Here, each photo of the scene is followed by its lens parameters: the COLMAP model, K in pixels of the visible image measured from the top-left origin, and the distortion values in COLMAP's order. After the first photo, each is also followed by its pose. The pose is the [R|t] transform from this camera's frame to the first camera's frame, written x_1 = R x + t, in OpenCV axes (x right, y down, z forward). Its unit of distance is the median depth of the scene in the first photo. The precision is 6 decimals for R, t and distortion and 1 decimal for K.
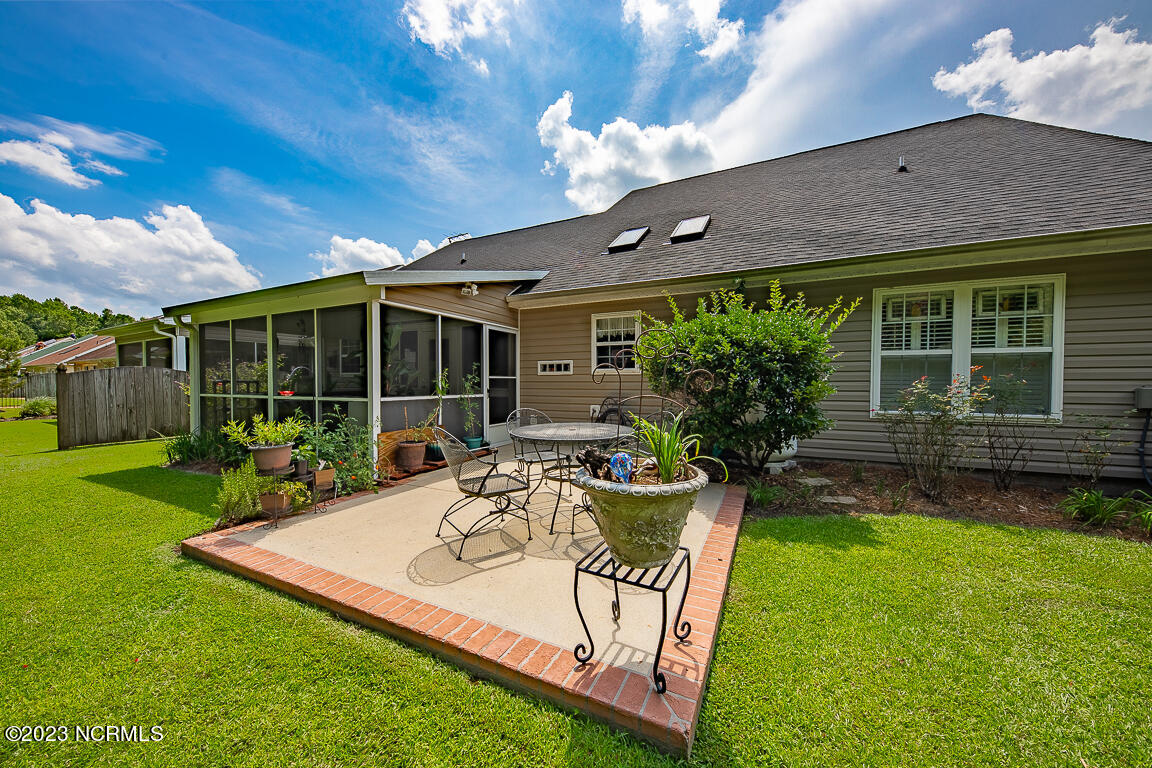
lens RADIAL K [[412.3, 0, 575.5], [0, 412.3, 401.4], [0, 0, 1]] dist [0.001671, 0.000045]
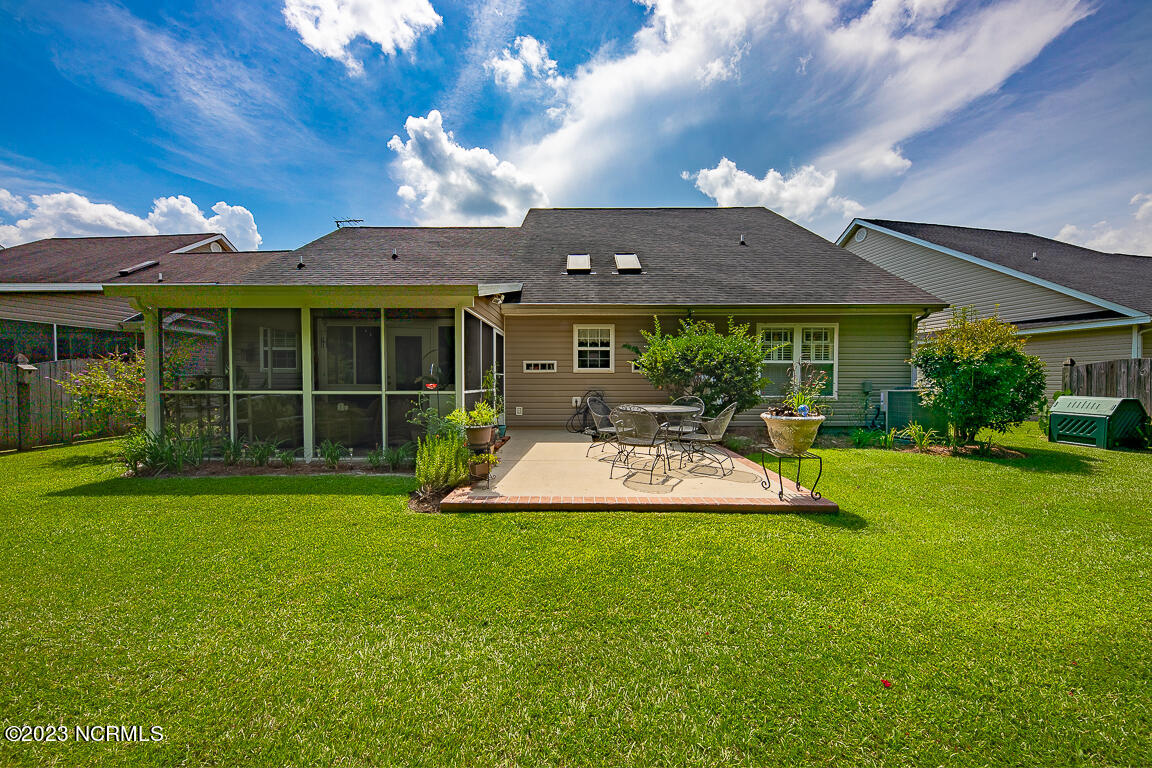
lens RADIAL K [[413.4, 0, 576.5], [0, 413.4, 397.1], [0, 0, 1]] dist [-0.002676, -0.000138]
pose [[0.901483, -0.016164, 0.432513, -0.511080], [0.018990, 0.999817, -0.002214, 0.013333], [-0.432398, 0.010209, 0.901625, -0.146991]]
